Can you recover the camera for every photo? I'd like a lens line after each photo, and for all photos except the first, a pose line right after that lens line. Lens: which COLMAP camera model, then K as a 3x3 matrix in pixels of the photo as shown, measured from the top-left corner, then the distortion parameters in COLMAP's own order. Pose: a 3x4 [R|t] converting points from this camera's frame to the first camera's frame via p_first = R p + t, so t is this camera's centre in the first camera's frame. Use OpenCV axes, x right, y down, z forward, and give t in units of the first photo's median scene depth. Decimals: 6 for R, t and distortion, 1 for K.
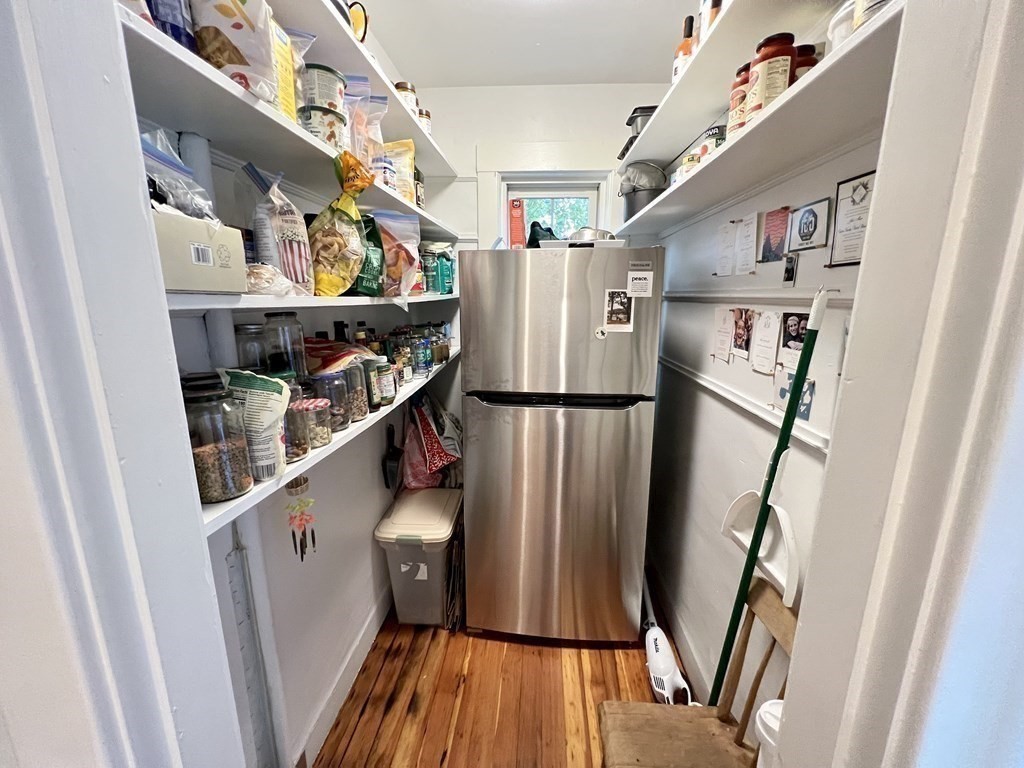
lens RADIAL K [[411.9, 0, 512.1], [0, 411.9, 382.8], [0, 0, 1]] dist [-0.001135, 0.000191]
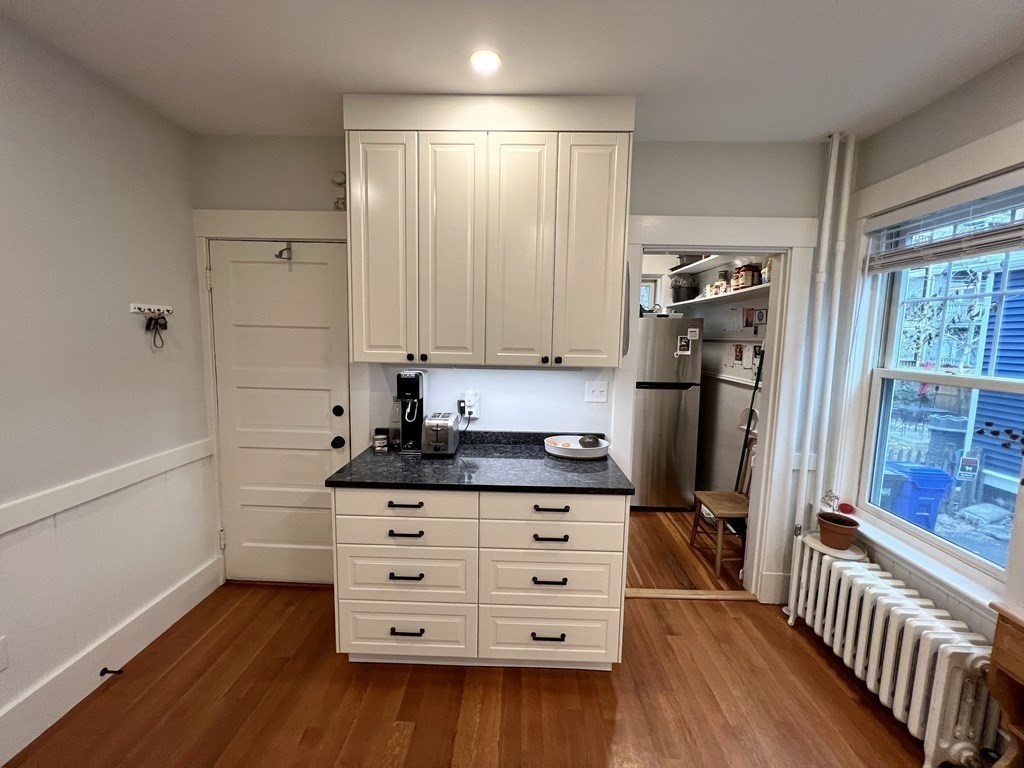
lens RADIAL K [[411.9, 0, 511.3], [0, 411.9, 379.4], [0, 0, 1]] dist [-0.001135, 0.000191]
pose [[0.999437, 0.009885, 0.032048, -1.023538], [-0.006553, 0.994716, -0.102456, 0.337738], [-0.032891, 0.102188, 0.994221, -1.620613]]
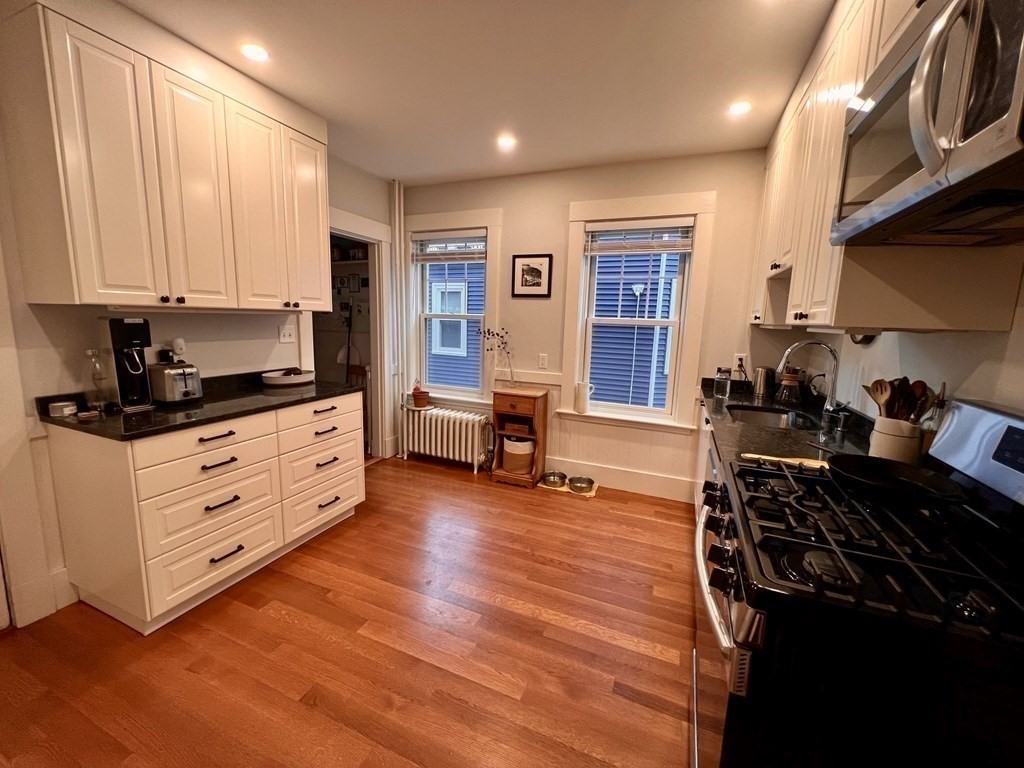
lens RADIAL K [[411.9, 0, 509.6], [0, 411.9, 378.0], [0, 0, 1]] dist [-0.001135, 0.000191]
pose [[0.335588, -0.133109, 0.932557, -2.472591], [0.171387, 0.982071, 0.078501, 0.487712], [-0.926287, 0.133484, 0.352384, -1.734009]]
